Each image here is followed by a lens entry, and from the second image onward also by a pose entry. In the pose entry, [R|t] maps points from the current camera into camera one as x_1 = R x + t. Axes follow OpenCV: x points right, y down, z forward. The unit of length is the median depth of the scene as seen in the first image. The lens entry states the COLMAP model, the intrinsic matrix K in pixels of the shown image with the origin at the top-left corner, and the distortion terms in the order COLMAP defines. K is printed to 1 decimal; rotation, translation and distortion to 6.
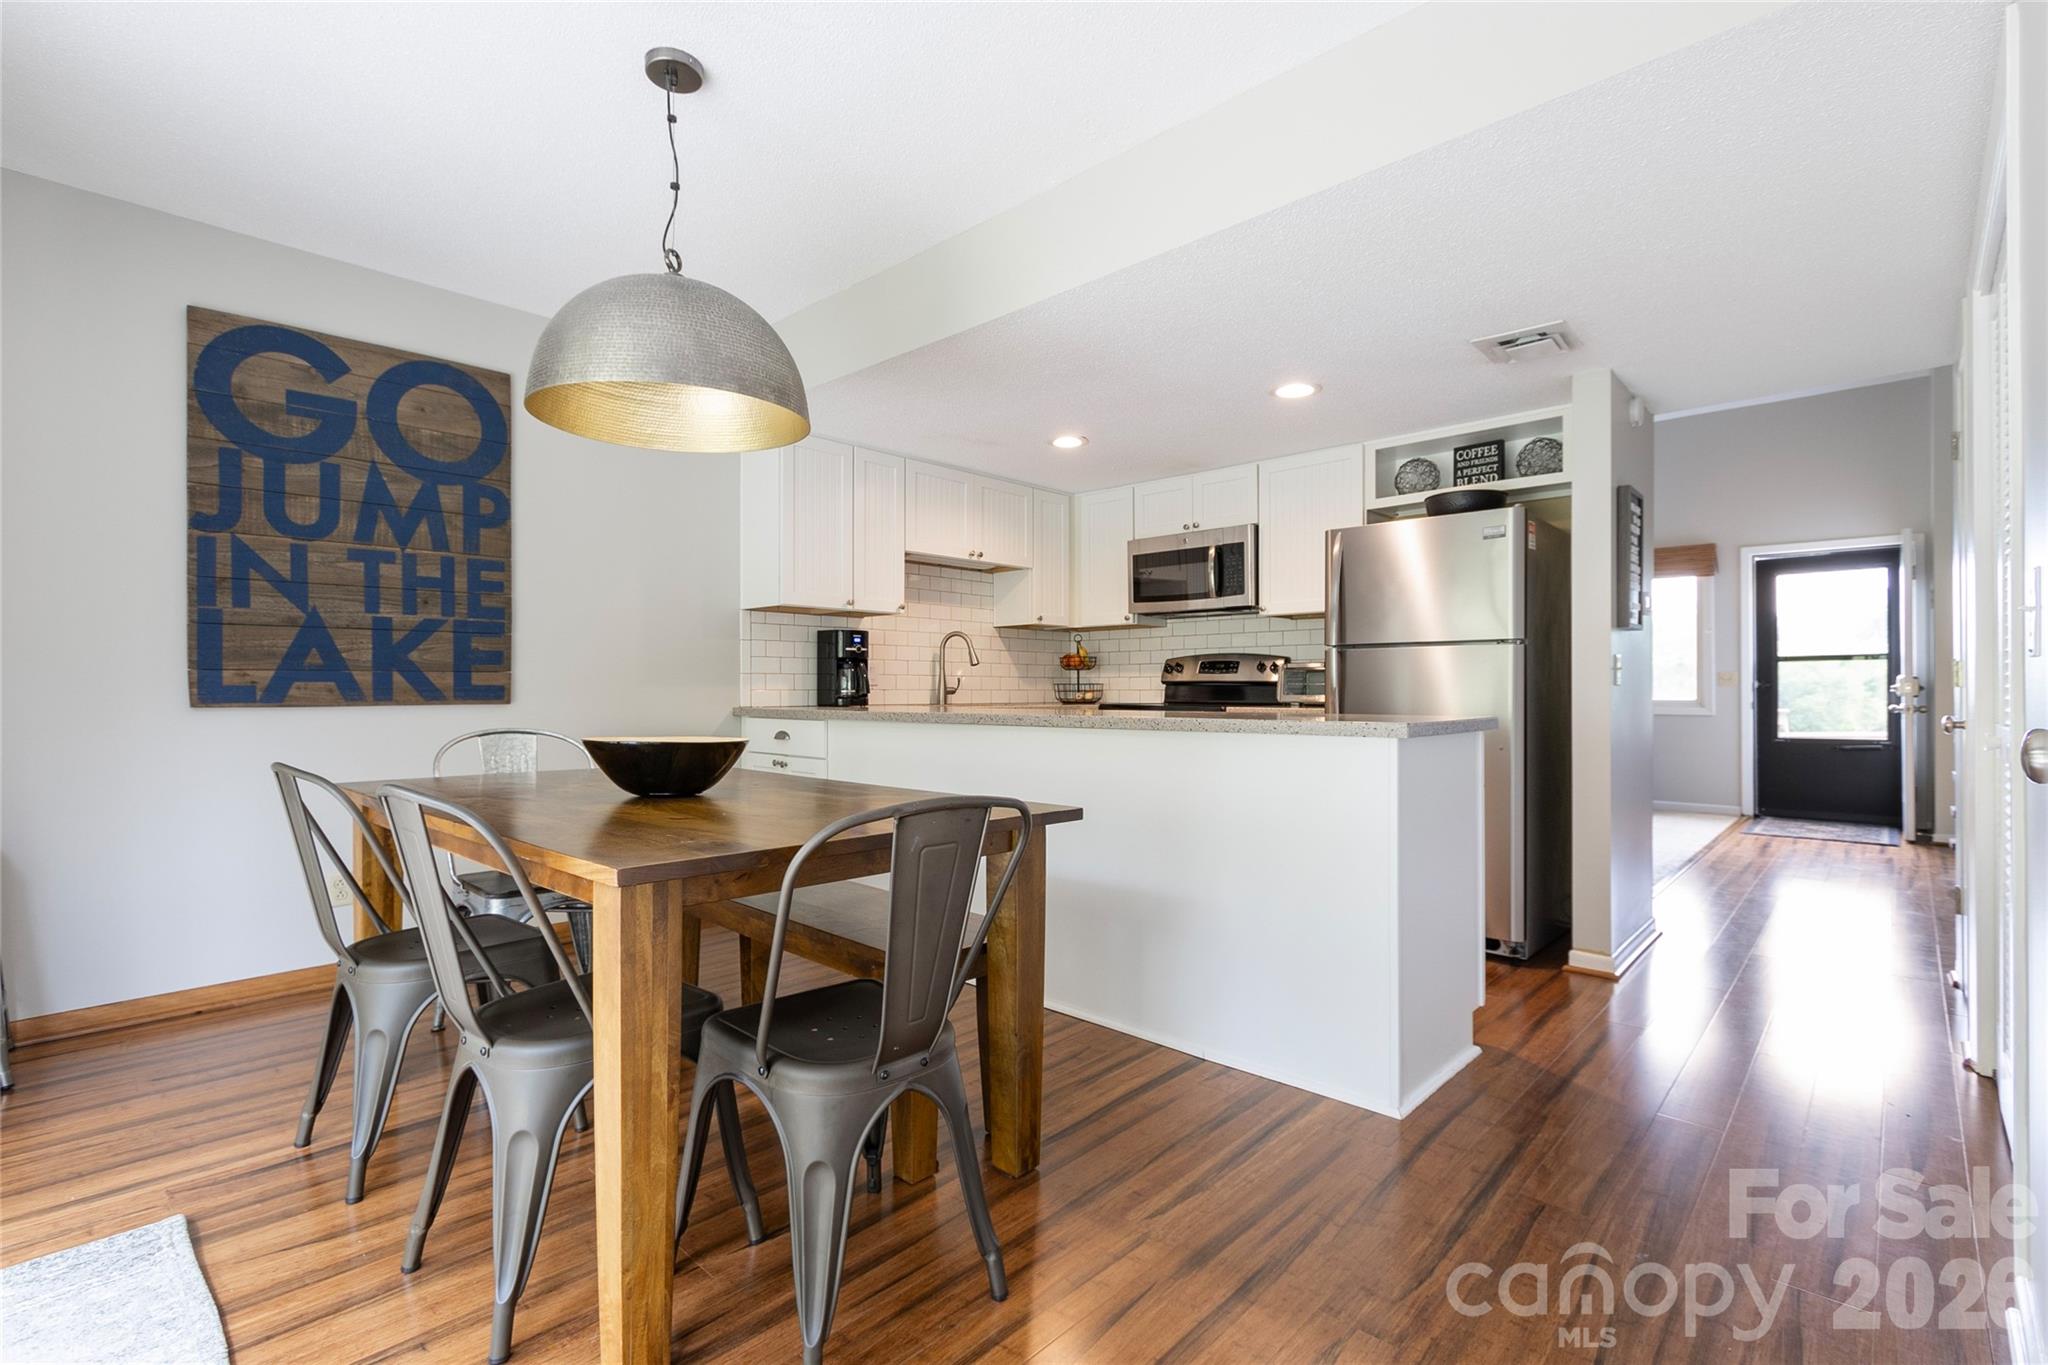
lens RADIAL K [[936.9, 0, 1017.2], [0, 936.9, 687.4], [0, 0, 1]] dist [-0.001614, -0.000485]
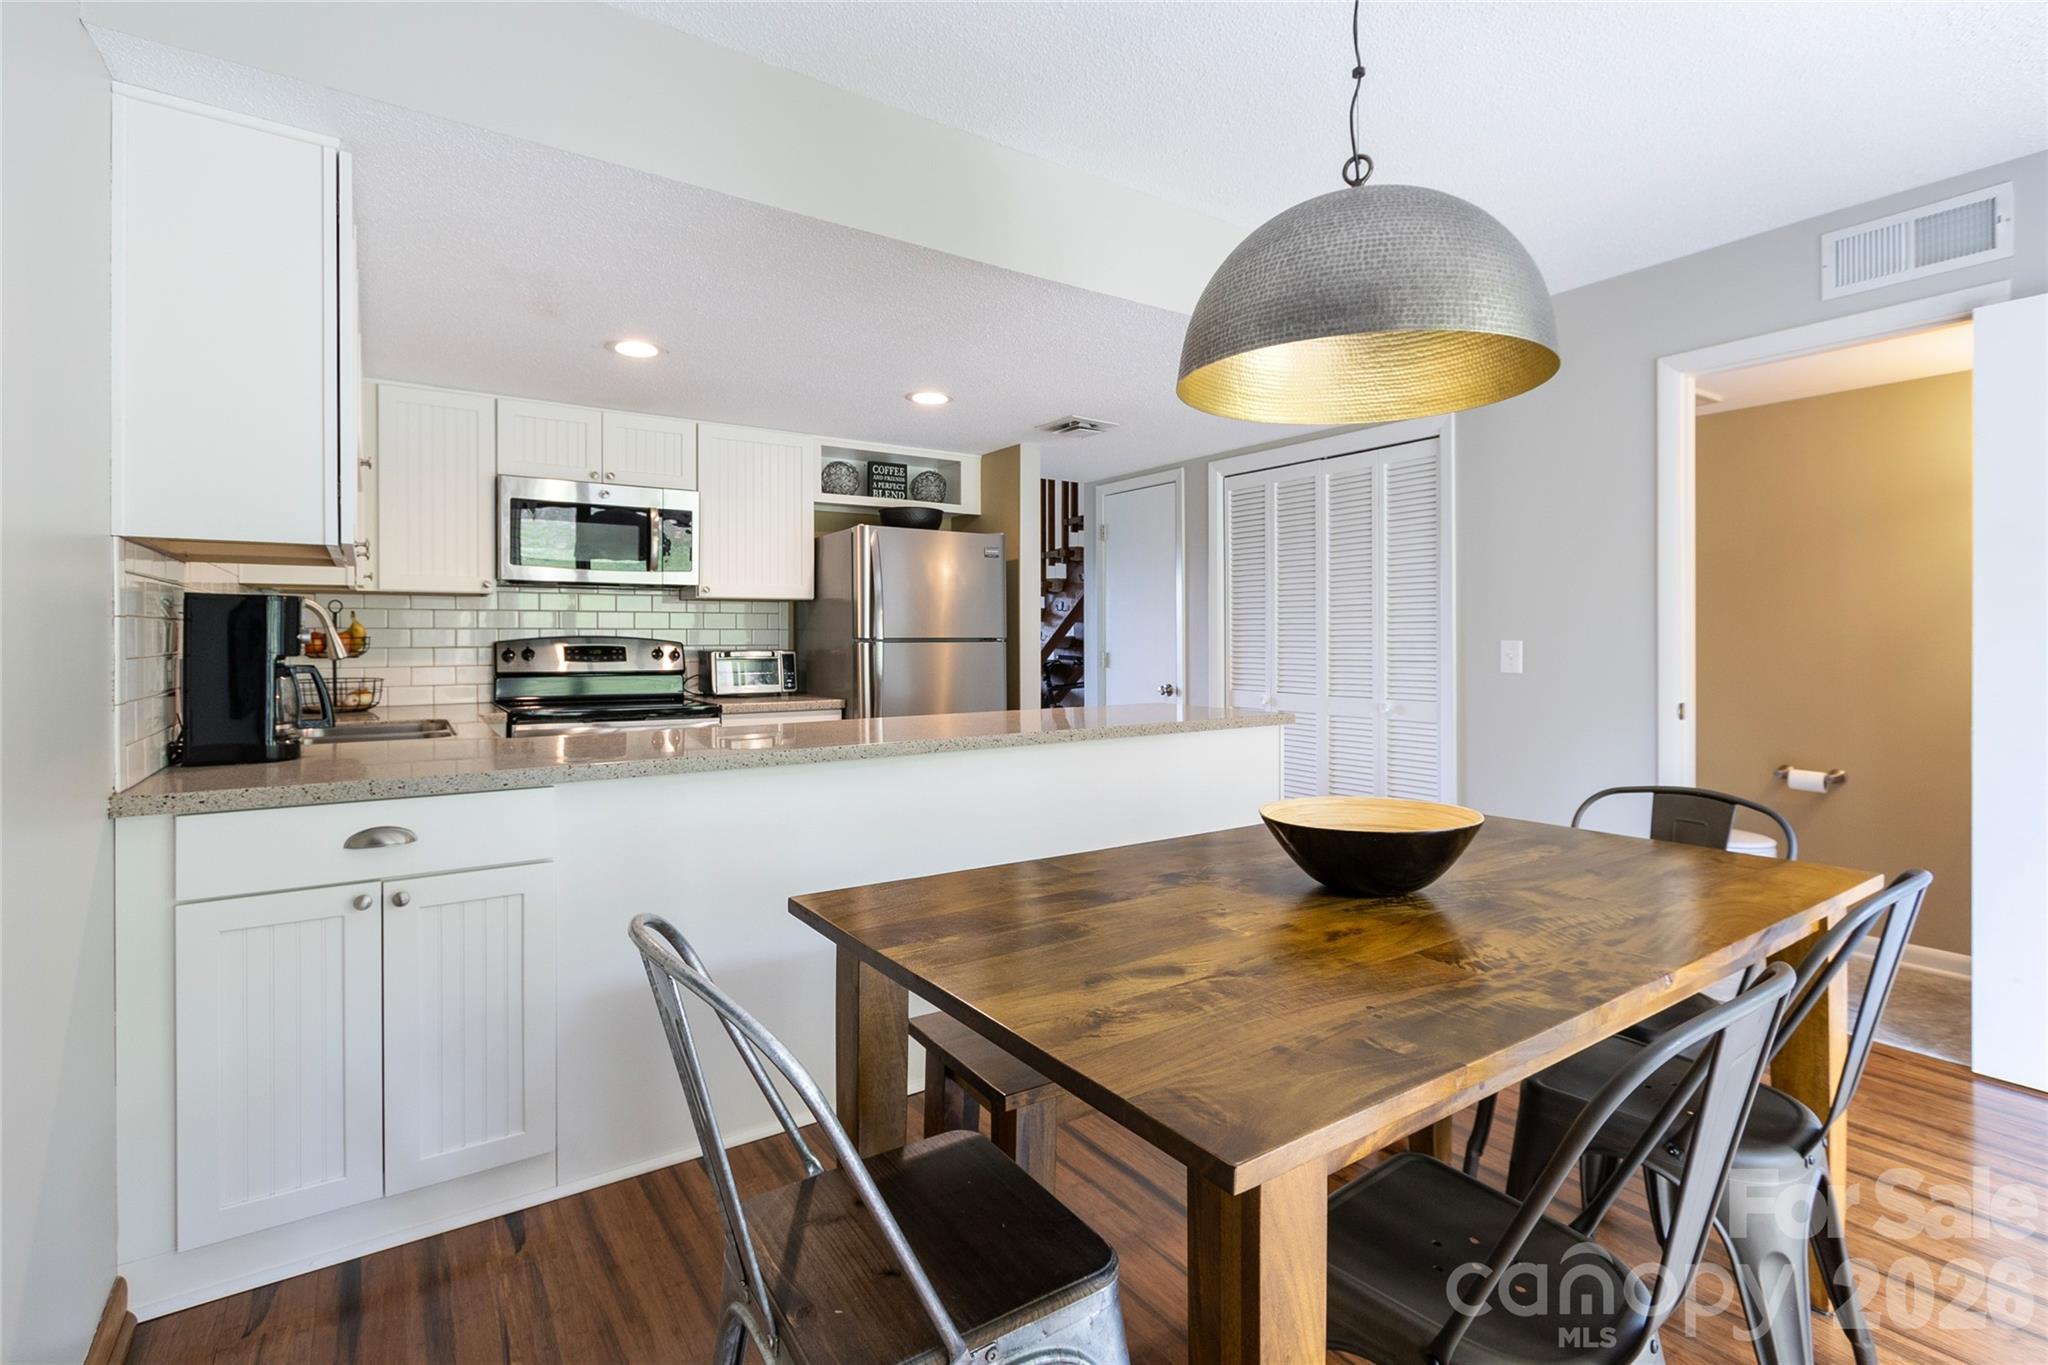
lens RADIAL K [[950.6, 0, 1022.5], [0, 950.6, 665.1], [0, 0, 1]] dist [-0.000453, -0.000613]
pose [[0.206286, -0.026675, 0.978128, -0.530923], [0.003107, 0.999641, 0.026607, -0.034146], [-0.978487, -0.002449, 0.206295, 0.499254]]
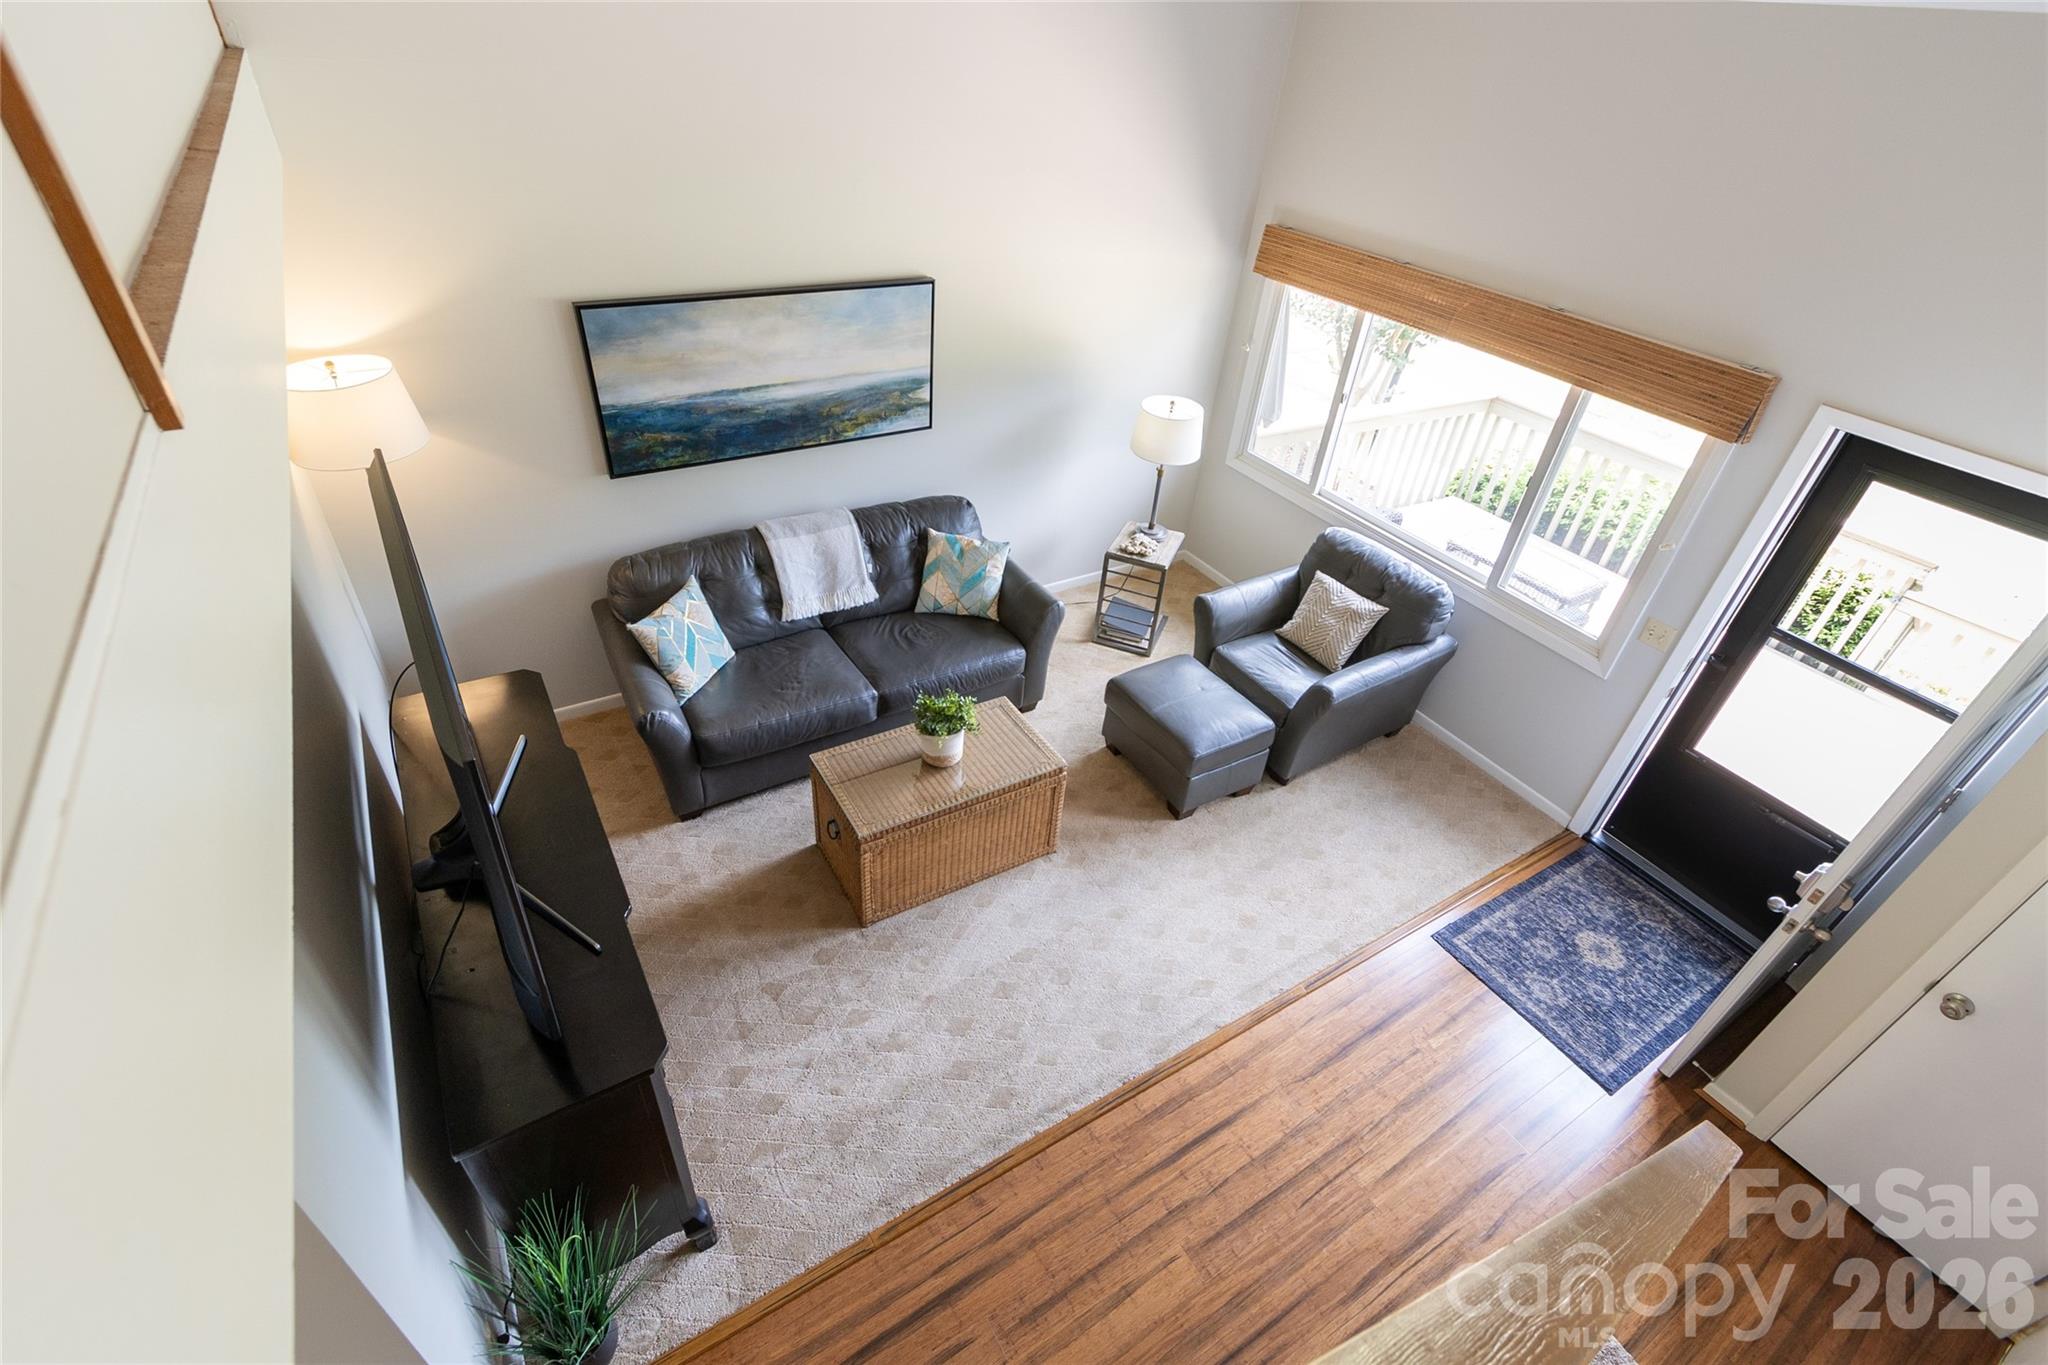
lens RADIAL K [[936.9, 0, 1017.2], [0, 936.9, 687.4], [0, 0, 1]] dist [-0.001614, -0.000485]
pose [[0.964502, 0.211590, -0.158006, 0.766676], [-0.077110, 0.797918, 0.597813, -0.424391], [0.252567, -0.564408, 0.785909, 0.726669]]
